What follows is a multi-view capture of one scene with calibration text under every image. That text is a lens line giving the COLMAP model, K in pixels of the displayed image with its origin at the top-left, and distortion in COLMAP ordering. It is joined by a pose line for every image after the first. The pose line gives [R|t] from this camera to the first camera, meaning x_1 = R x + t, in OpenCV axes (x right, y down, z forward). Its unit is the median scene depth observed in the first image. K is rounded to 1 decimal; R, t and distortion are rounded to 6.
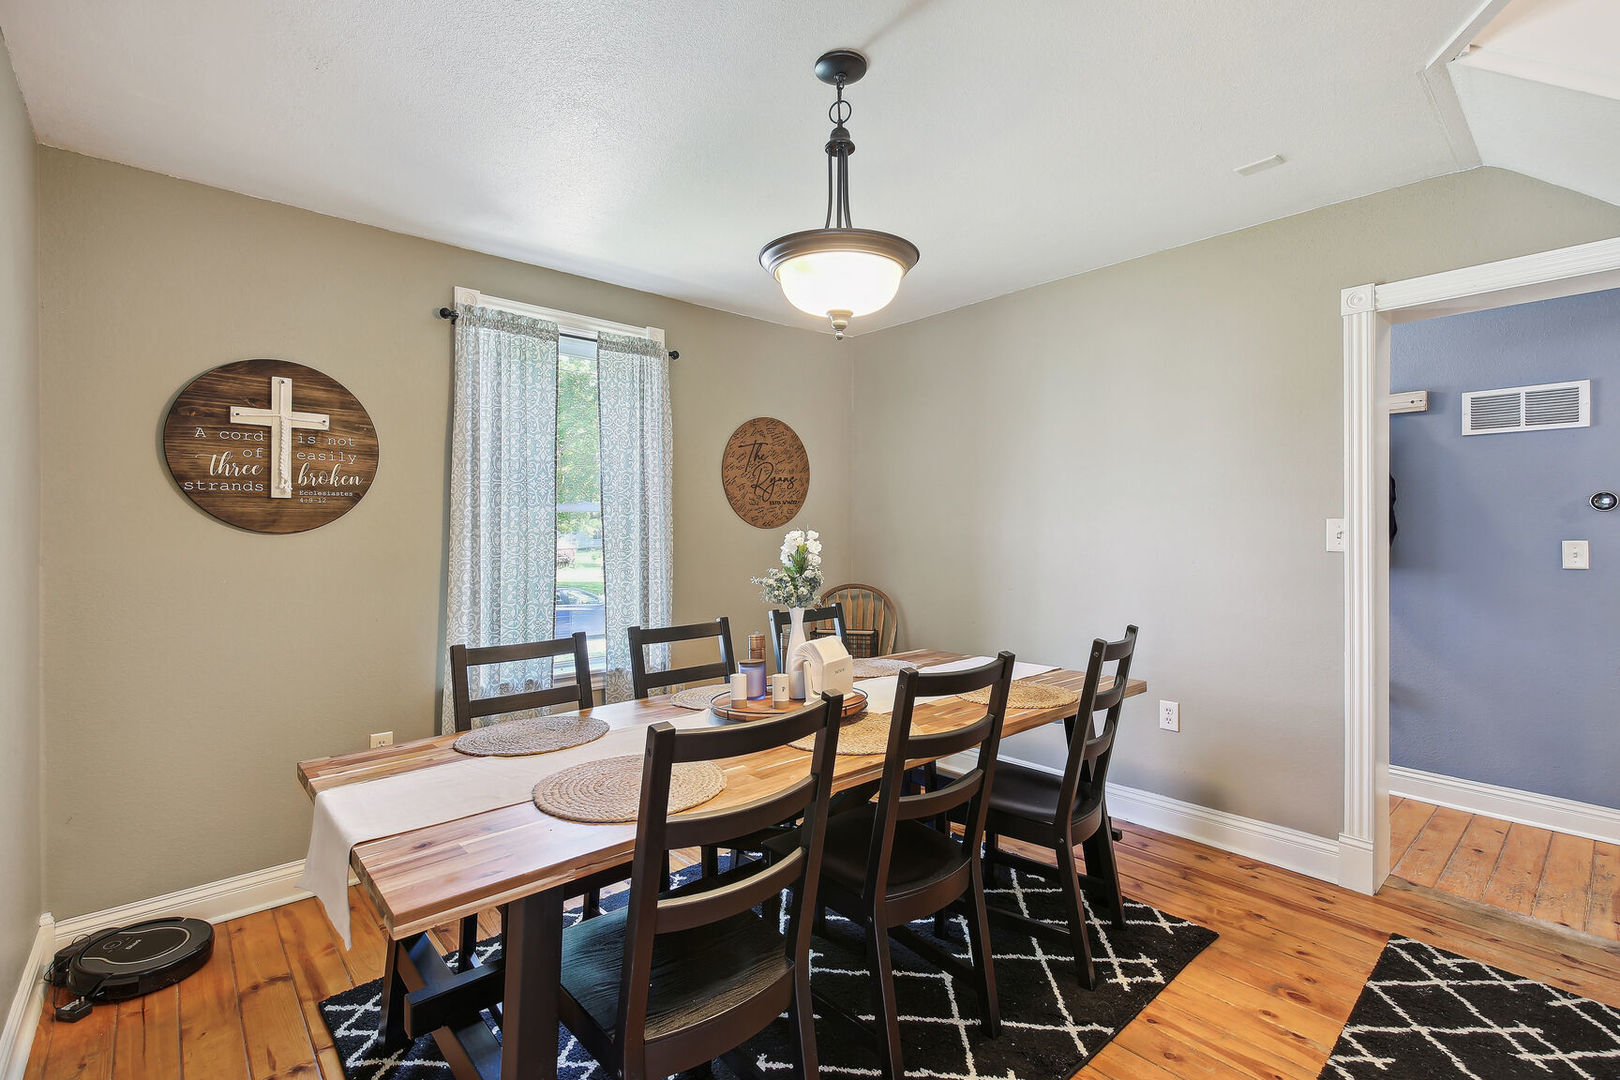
lens RADIAL K [[725.2, 0, 816.1], [0, 725.2, 529.3], [0, 0, 1]] dist [0.004097, 0.000299]
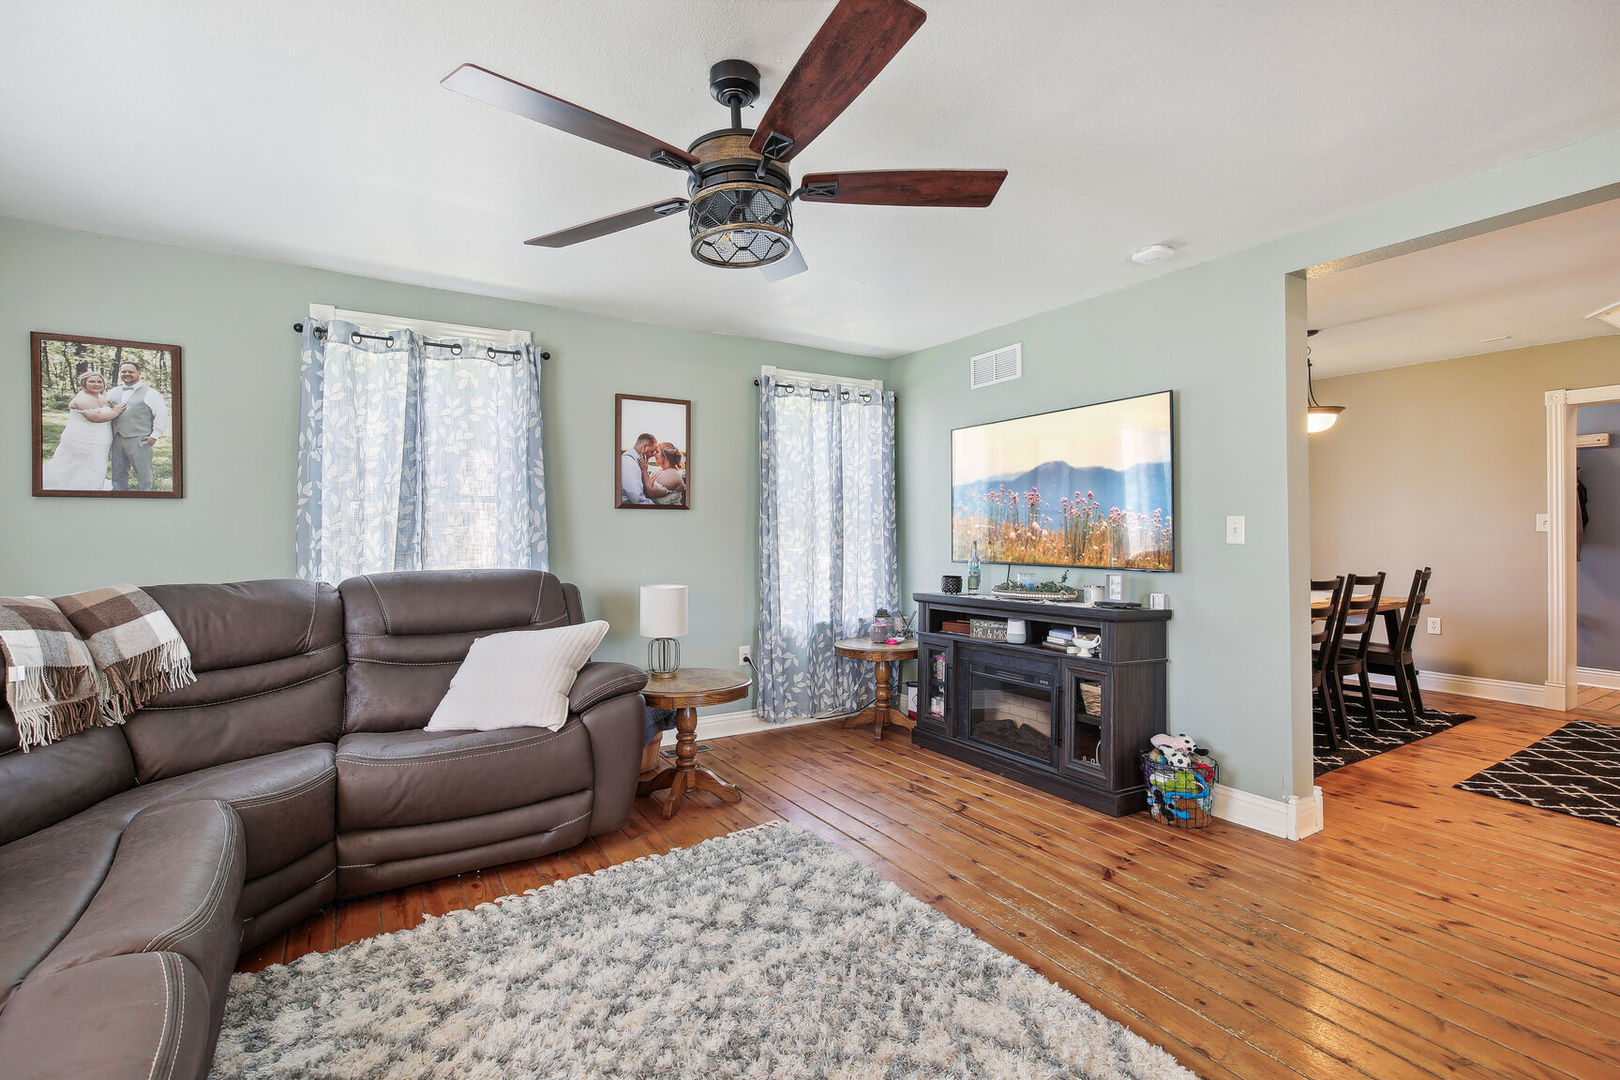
lens RADIAL K [[725.2, 0, 805.6], [0, 725.2, 531.2], [0, 0, 1]] dist [0.004097, 0.000299]
pose [[0.986673, 0.001135, -0.162714, -0.841439], [-0.001560, 0.999996, -0.002486, 0.032044], [0.162710, 0.002706, 0.986670, -1.147236]]
